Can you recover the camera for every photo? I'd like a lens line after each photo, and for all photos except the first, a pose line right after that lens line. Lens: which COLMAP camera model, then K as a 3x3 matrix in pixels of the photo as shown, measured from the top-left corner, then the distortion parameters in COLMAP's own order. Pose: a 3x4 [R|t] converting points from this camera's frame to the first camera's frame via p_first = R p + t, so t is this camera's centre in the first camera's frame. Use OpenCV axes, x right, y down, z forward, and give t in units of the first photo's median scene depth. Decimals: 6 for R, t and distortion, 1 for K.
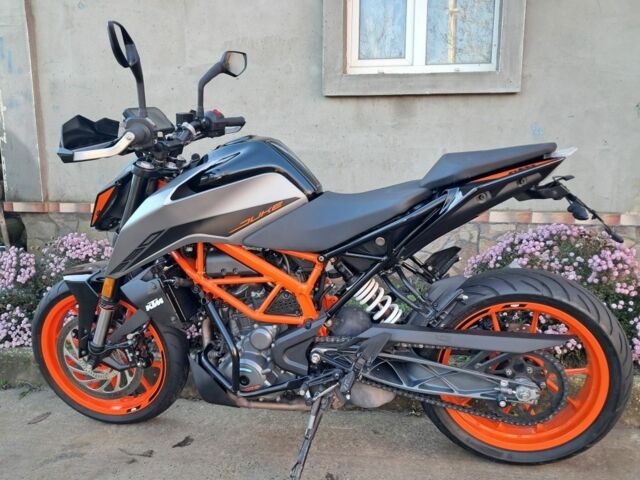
lens RADIAL K [[511.9, 0, 328.7], [0, 511.9, 232.4], [0, 0, 1]] dist [-0.005008, 0.000050]
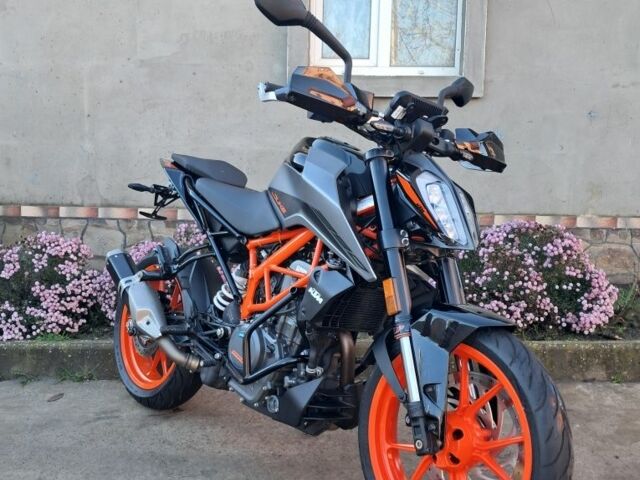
lens RADIAL K [[683.5, 0, 323.0], [0, 683.5, 244.9], [0, 0, 1]] dist [-0.016848, 0.000000]
pose [[0.990498, -0.002172, 0.137507, -0.183026], [0.005439, 0.999712, -0.023389, 0.072308], [-0.137417, 0.023915, 0.990225, -0.423249]]
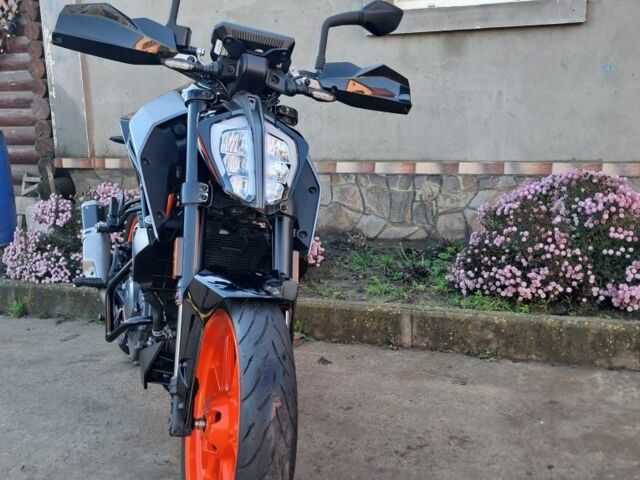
lens RADIAL K [[683.5, 0, 321.2], [0, 683.5, 245.6], [0, 0, 1]] dist [-0.016848, 0.000000]
pose [[0.976277, 0.020397, -0.215562, 0.272179], [-0.009494, 0.998628, 0.051494, 0.063800], [0.216317, -0.048226, 0.975131, -0.316494]]
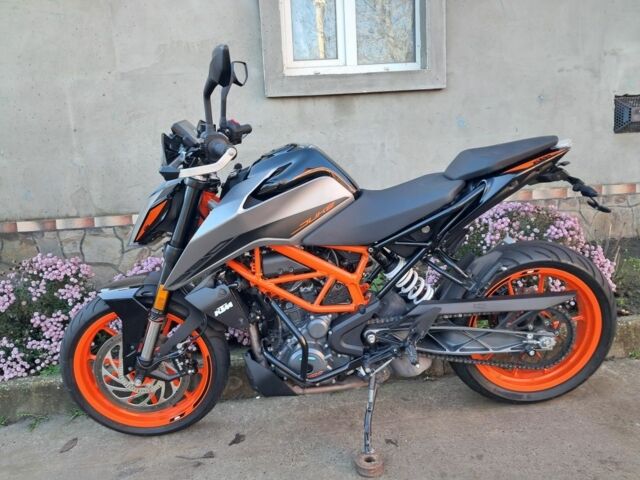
lens RADIAL K [[511.9, 0, 318.6], [0, 511.9, 235.6], [0, 0, 1]] dist [-0.005008, 0.000050]
pose [[0.969607, -0.095120, 0.225422, -0.250662], [0.091048, 0.995441, 0.028417, -0.014703], [-0.227098, -0.007029, 0.973847, -0.042689]]
